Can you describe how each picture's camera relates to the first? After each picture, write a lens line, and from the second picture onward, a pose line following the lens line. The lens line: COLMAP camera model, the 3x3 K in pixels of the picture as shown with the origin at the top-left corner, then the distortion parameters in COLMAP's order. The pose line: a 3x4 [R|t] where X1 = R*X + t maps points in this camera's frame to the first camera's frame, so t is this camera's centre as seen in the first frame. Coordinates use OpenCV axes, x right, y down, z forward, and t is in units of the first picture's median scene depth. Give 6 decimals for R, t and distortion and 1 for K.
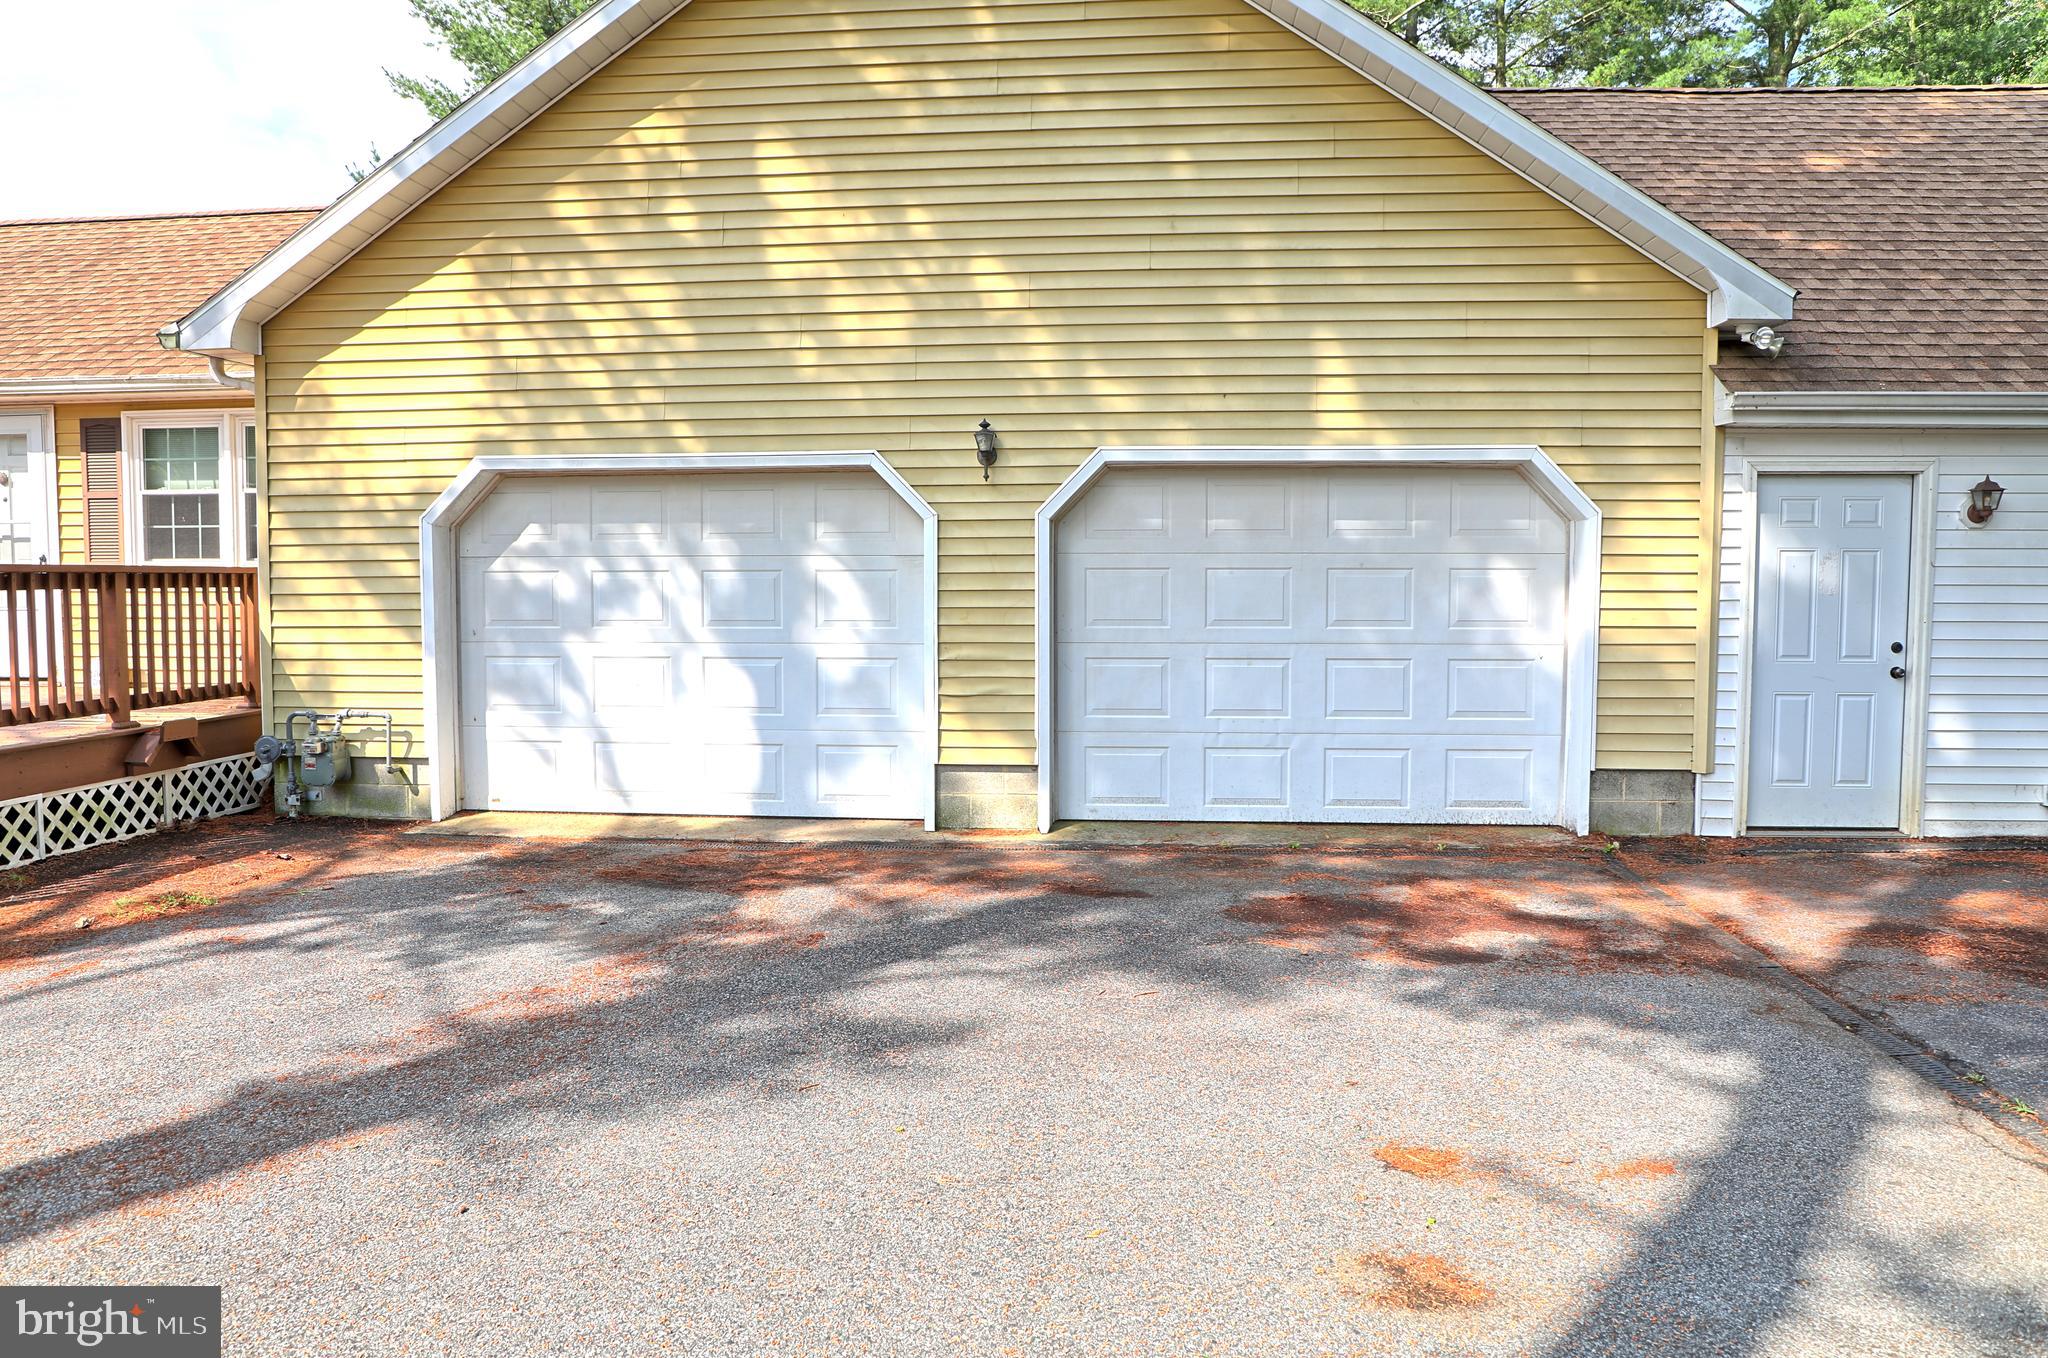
lens RADIAL K [[1394.8, 0, 1021.9], [0, 1394.8, 671.6], [0, 0, 1]] dist [-0.079834, 0.038540]
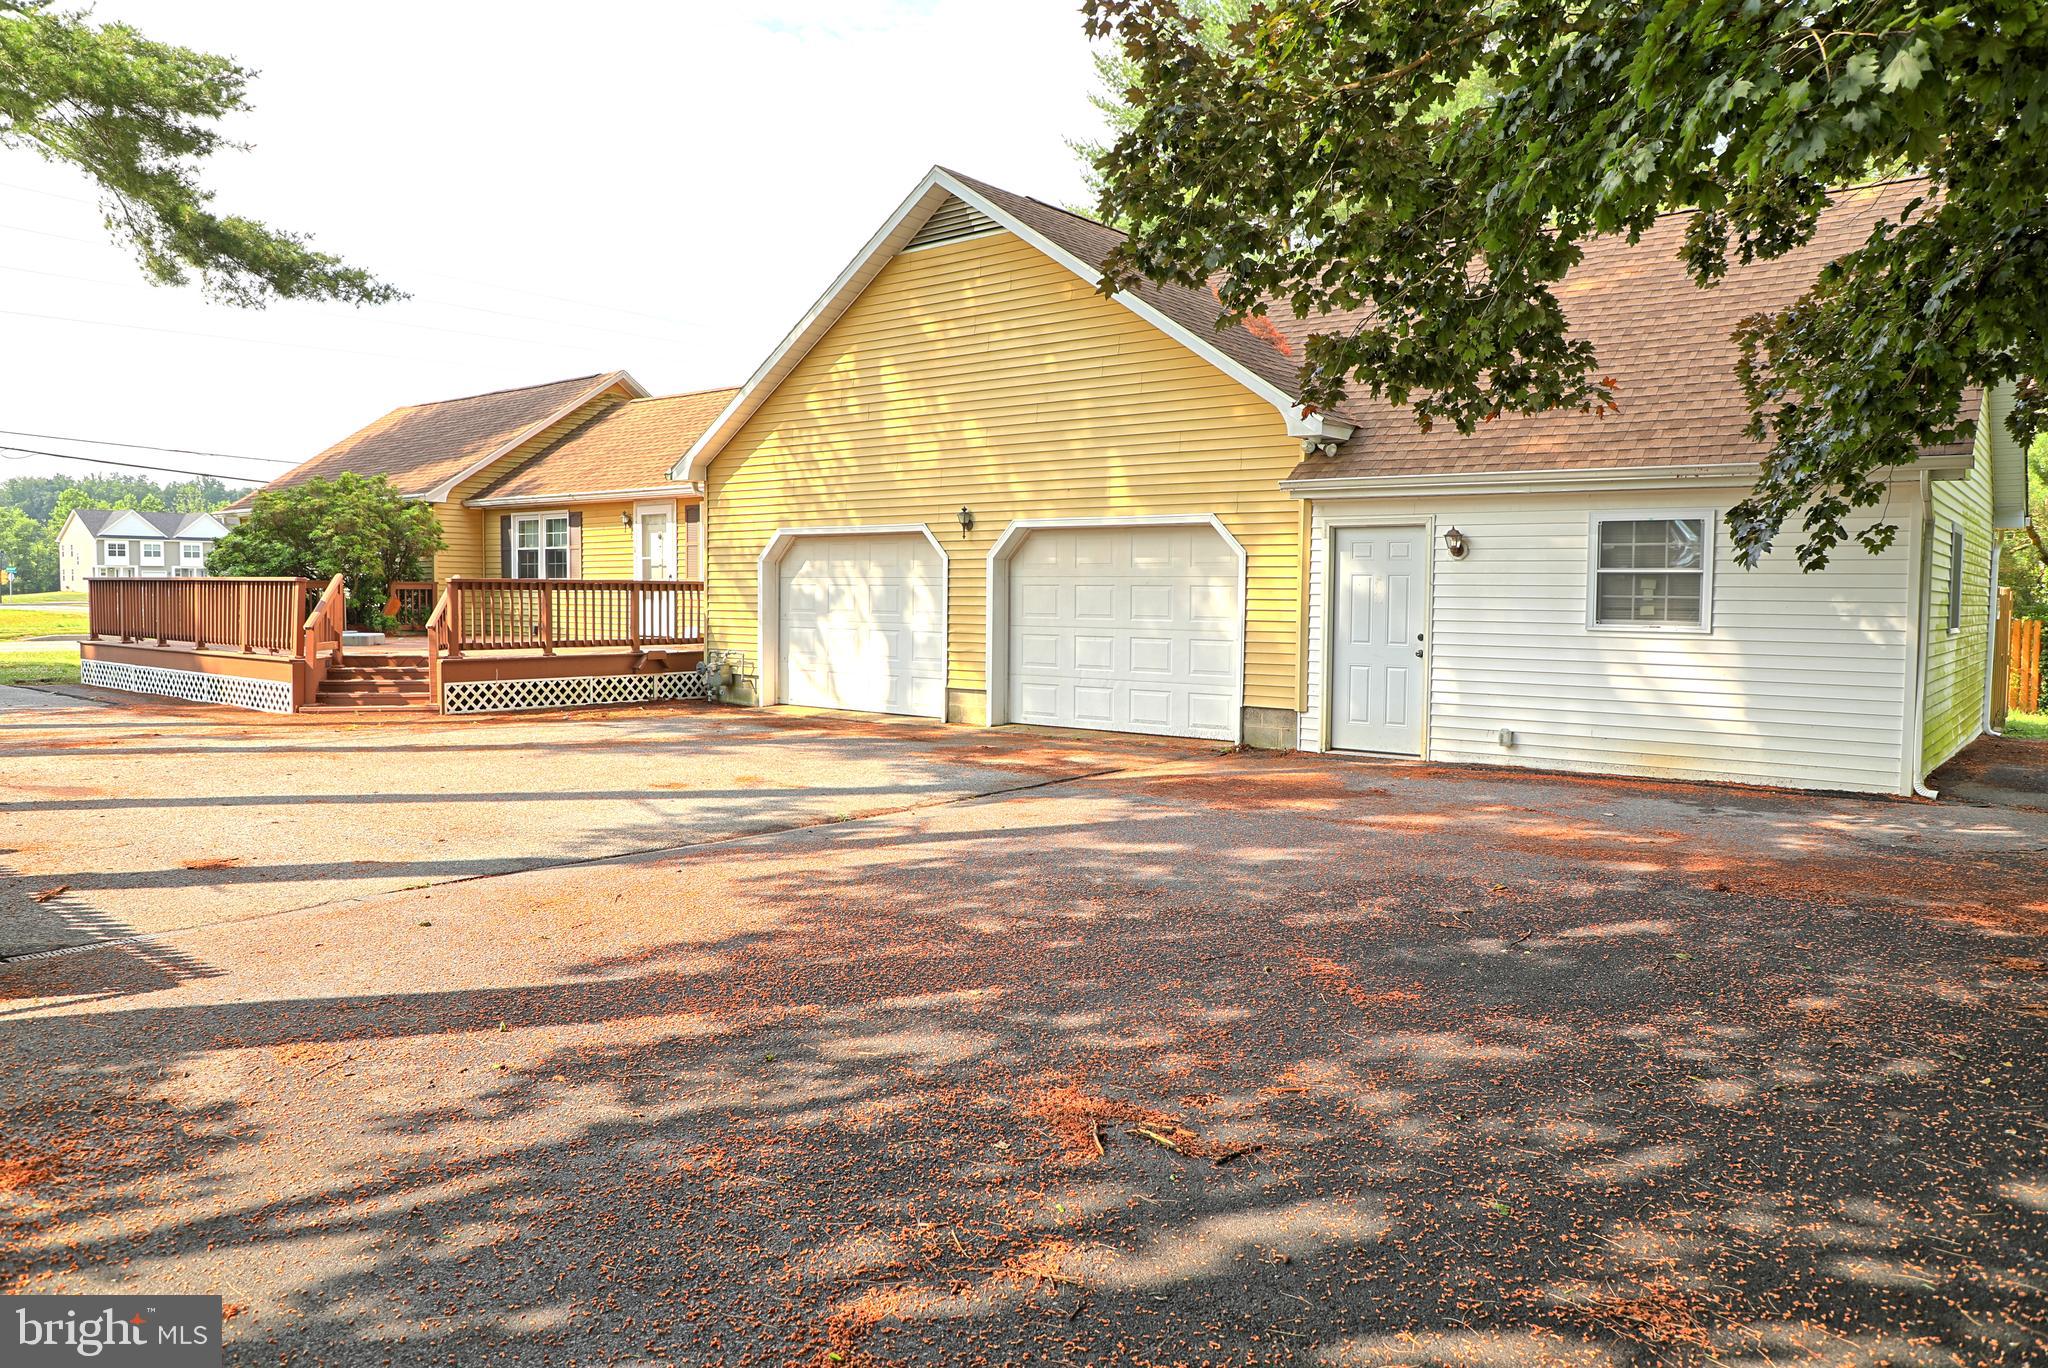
lens RADIAL K [[1394.8, 0, 1021.9], [0, 1394.8, 676.6], [0, 0, 1]] dist [-0.079834, 0.038540]
pose [[0.833712, 0.041523, -0.550637, 1.075683], [-0.047116, 0.998881, 0.003987, 0.039555], [0.550186, 0.022620, 0.834735, -0.531724]]
